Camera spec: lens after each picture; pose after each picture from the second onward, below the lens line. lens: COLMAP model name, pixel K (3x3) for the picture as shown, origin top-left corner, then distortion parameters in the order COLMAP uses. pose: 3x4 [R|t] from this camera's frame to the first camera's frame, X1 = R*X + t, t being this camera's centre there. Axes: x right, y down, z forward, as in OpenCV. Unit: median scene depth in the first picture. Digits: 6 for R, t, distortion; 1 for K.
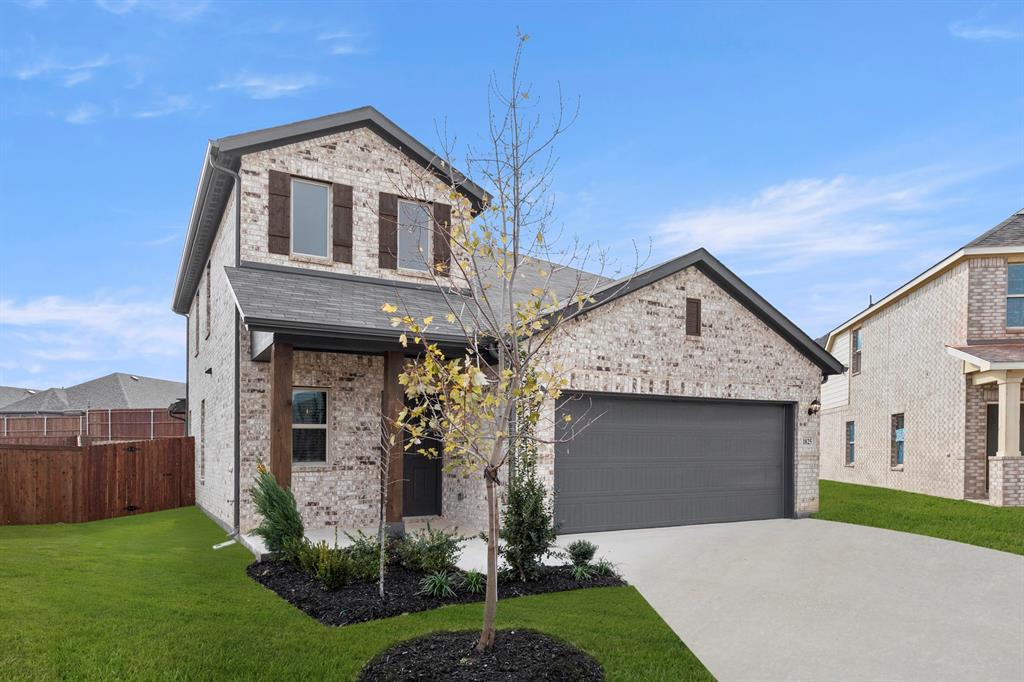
lens RADIAL K [[550.9, 0, 512.2], [0, 550.9, 392.6], [0, 0, 1]] dist [0.000634, 0.000037]
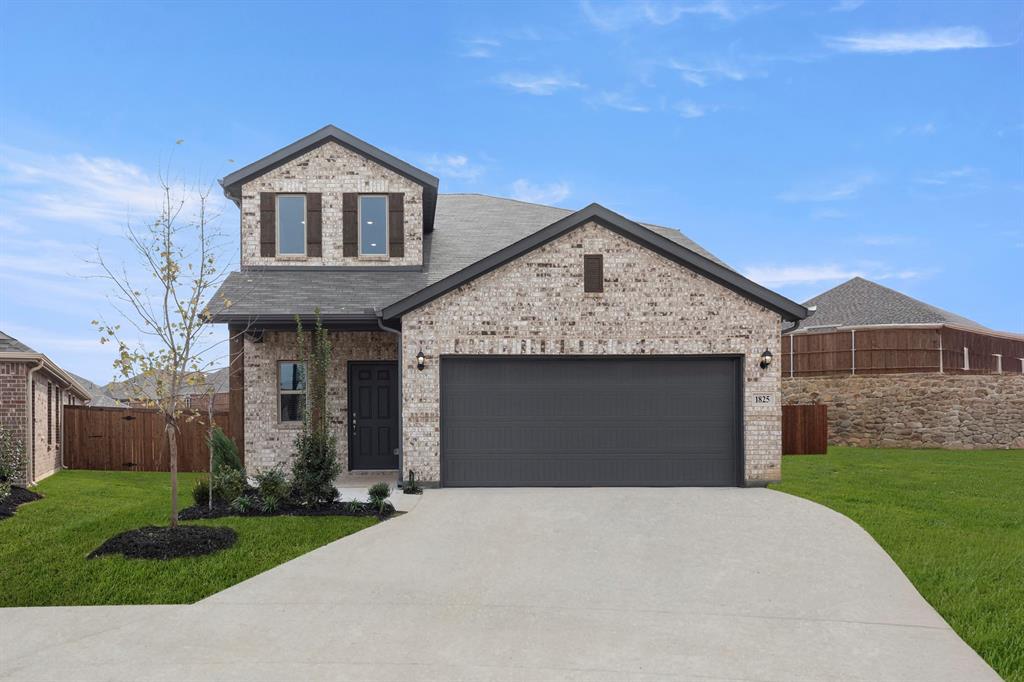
lens RADIAL K [[662.2, 0, 506.9], [0, 662.2, 333.9], [0, 0, 1]] dist [0.000878, -0.000530]
pose [[0.898777, -0.056861, -0.434704, 0.702484], [0.045470, 0.998296, -0.036570, 0.006508], [0.436043, 0.013102, 0.899831, -0.128041]]
